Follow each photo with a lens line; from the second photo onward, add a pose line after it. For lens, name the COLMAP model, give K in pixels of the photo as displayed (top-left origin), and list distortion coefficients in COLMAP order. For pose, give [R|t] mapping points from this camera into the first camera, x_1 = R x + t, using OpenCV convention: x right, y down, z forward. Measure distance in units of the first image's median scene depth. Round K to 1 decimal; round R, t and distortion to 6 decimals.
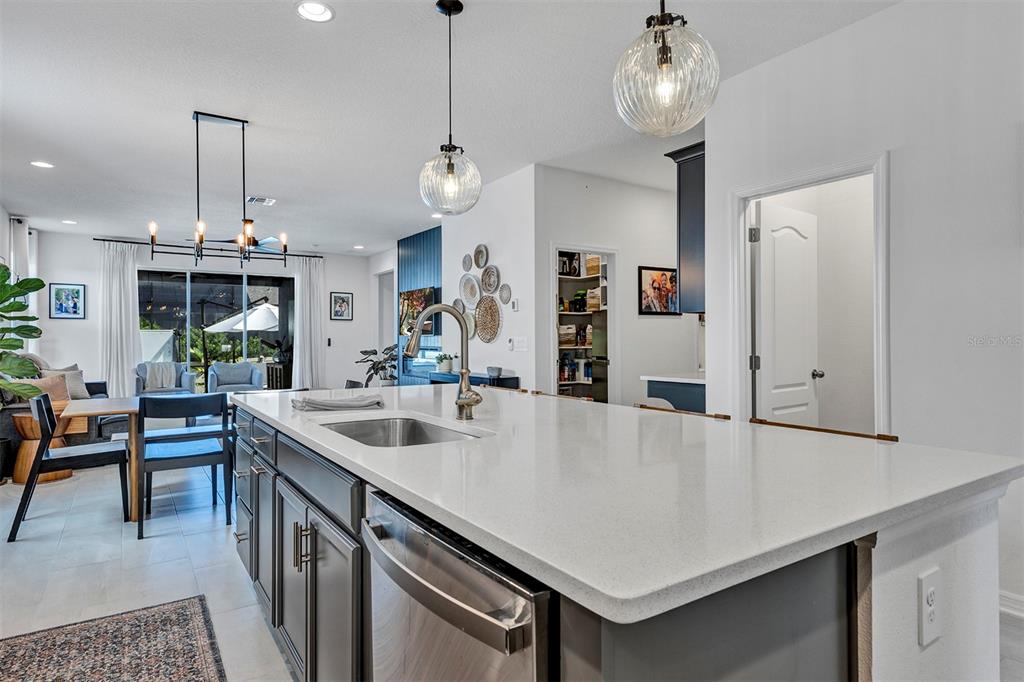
lens RADIAL K [[587.0, 0, 512.0], [0, 587.0, 341.0], [0, 0, 1]] dist [-0.000282, -0.000070]
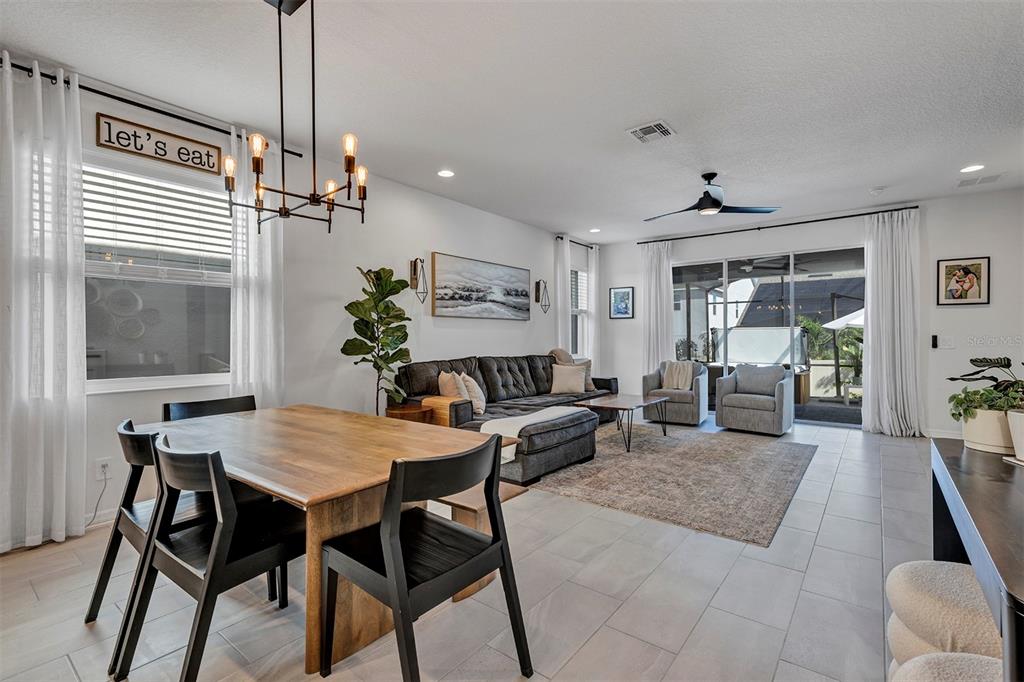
lens RADIAL K [[467.0, 0, 512.0], [0, 467.0, 341.0], [0, 0, 1]] dist [0.018711, -0.000062]
pose [[0.319616, 0.009937, -0.947495, 0.023025], [-0.002616, 0.999950, 0.009604, -0.002528], [0.947544, -0.000591, 0.319626, 0.463722]]
